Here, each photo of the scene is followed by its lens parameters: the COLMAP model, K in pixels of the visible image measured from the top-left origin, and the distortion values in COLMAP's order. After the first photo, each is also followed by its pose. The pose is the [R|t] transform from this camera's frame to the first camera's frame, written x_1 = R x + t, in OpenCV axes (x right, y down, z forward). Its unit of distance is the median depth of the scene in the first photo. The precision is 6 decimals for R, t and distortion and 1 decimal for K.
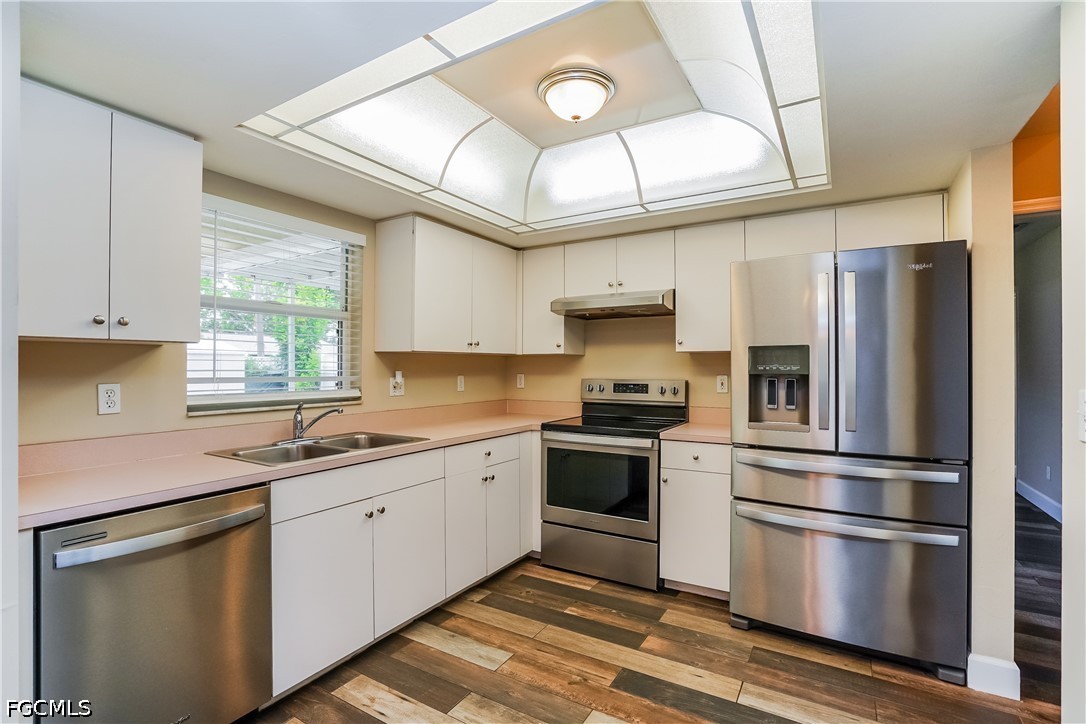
lens RADIAL K [[503.4, 0, 533.6], [0, 503.4, 368.3], [0, 0, 1]] dist [-0.035259, 0.011840]
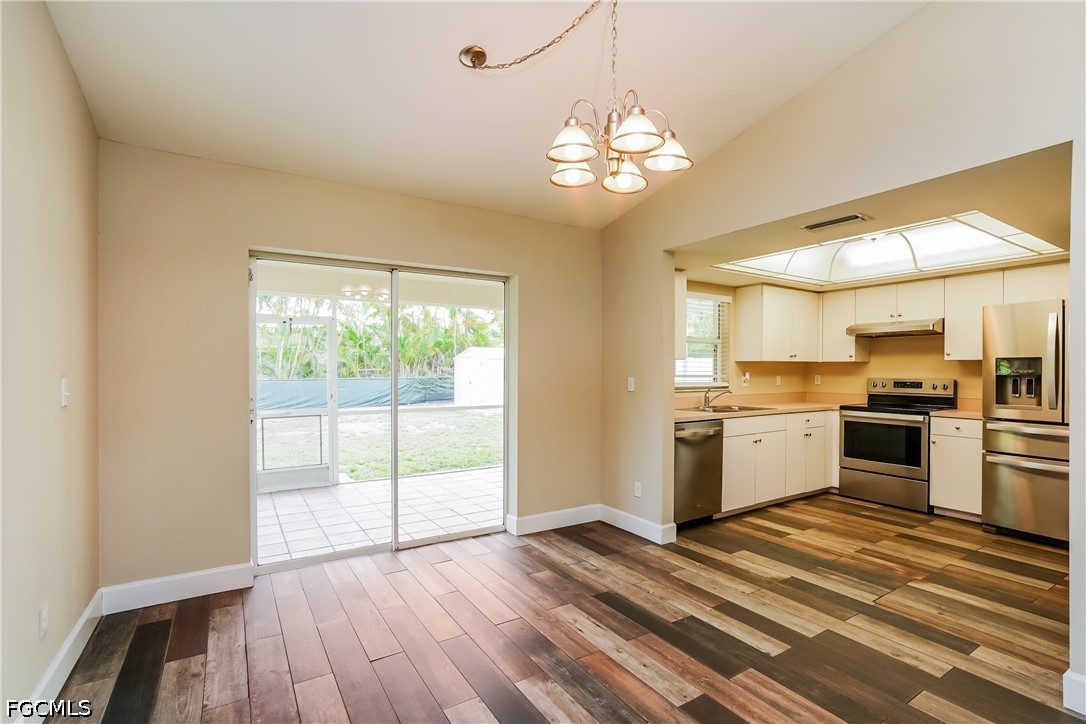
lens RADIAL K [[503.4, 0, 529.2], [0, 503.4, 371.1], [0, 0, 1]] dist [-0.035259, 0.011840]
pose [[0.894495, 0.003391, -0.447064, -0.179823], [-0.002213, 0.999993, 0.003157, -0.002289], [0.447072, -0.001835, 0.894496, -0.943661]]
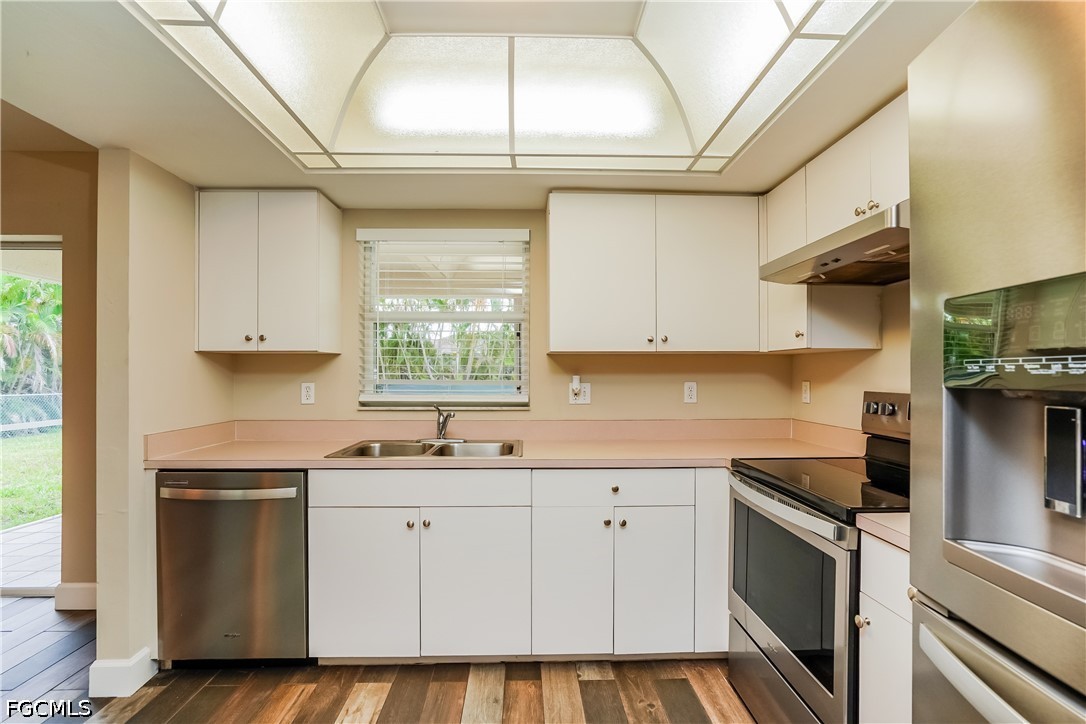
lens RADIAL K [[503.4, 0, 554.3], [0, 503.4, 374.7], [0, 0, 1]] dist [-0.035259, 0.011840]
pose [[0.556676, 0.003309, -0.830723, 0.464344], [-0.002751, 0.999994, 0.002139, 0.002552], [0.830725, 0.001095, 0.556681, 0.517929]]
